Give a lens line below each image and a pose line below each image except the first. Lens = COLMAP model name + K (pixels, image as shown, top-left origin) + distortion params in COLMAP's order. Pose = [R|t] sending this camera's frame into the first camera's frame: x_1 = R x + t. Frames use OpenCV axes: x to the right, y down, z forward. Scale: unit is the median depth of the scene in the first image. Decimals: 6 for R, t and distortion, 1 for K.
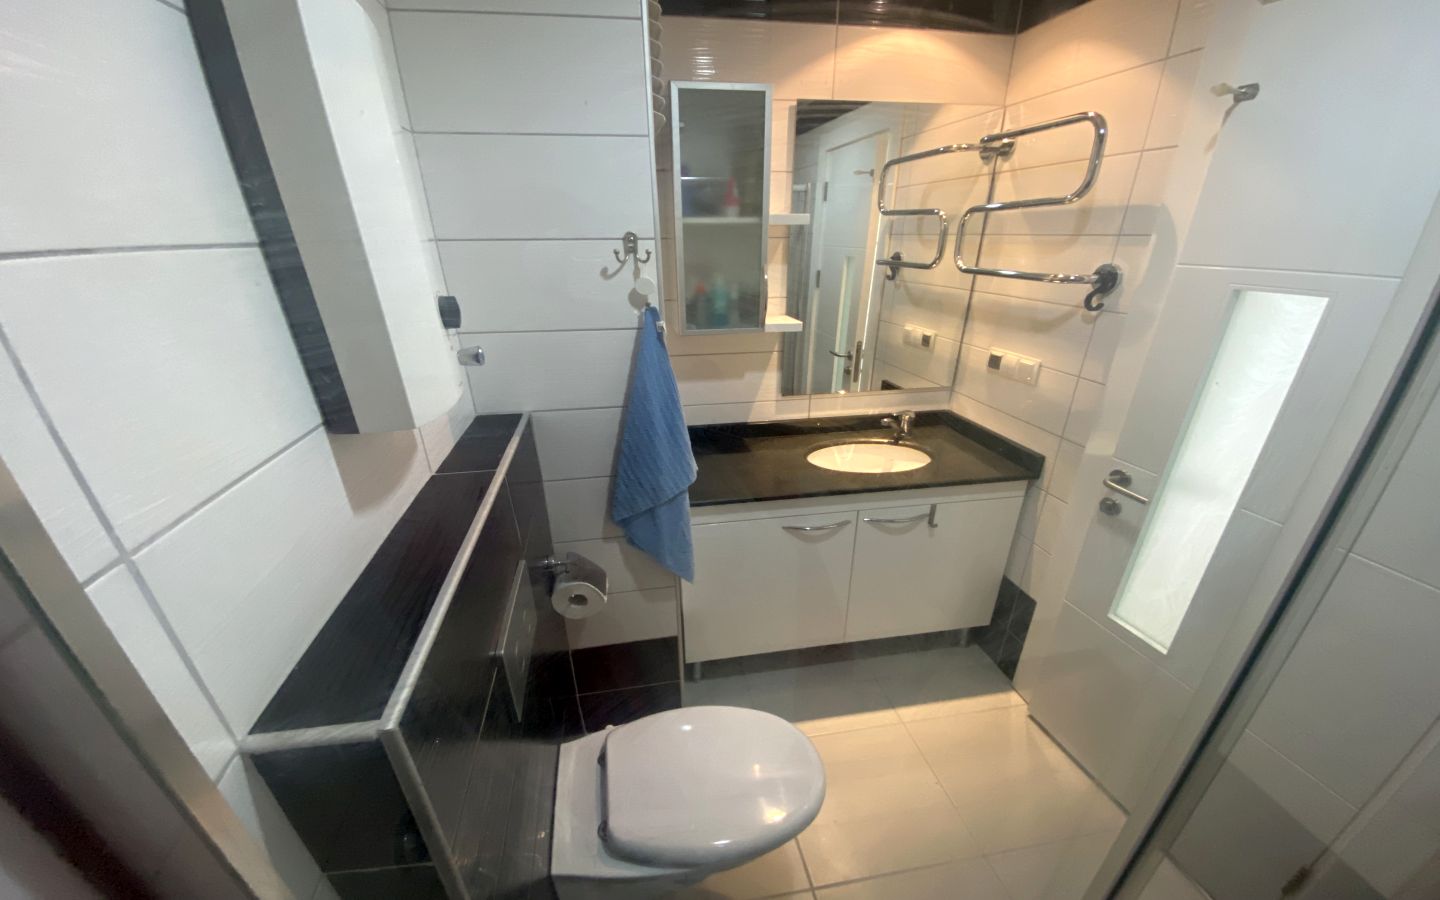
lens RADIAL K [[564.9, 0, 719.8], [0, 564.9, 513.7], [0, 0, 1]] dist [0.013208, -0.016093]
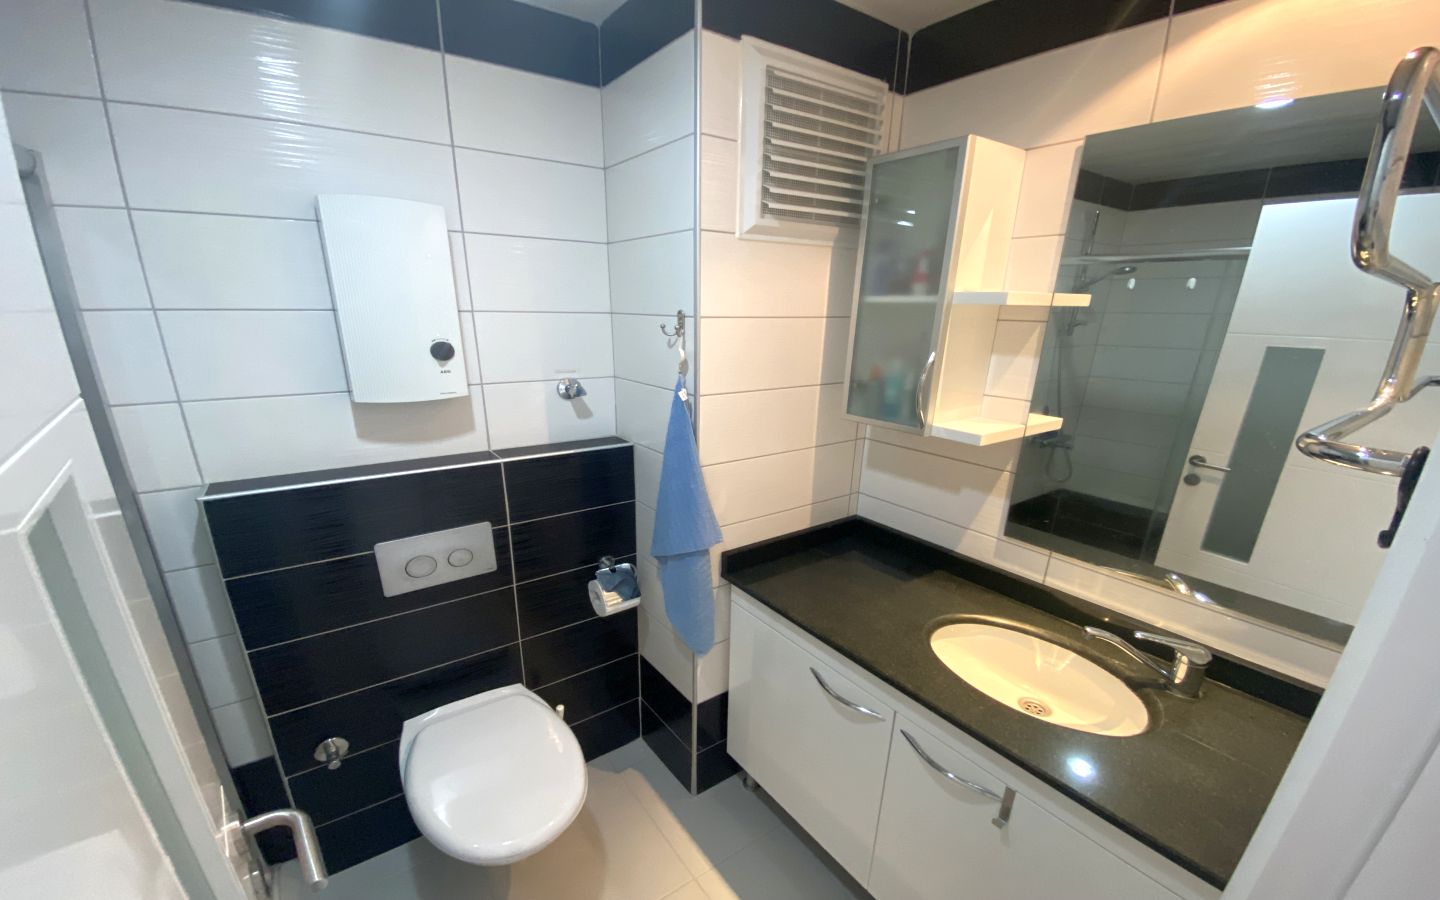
lens RADIAL K [[584.5, 0, 714.9], [0, 584.5, 489.6], [0, 0, 1]] dist [0.001342, -0.013147]
pose [[0.400143, 0.277003, -0.873587, 0.692769], [-0.413126, 0.905401, 0.097860, -0.219424], [0.818054, 0.321744, 0.476727, 0.425716]]
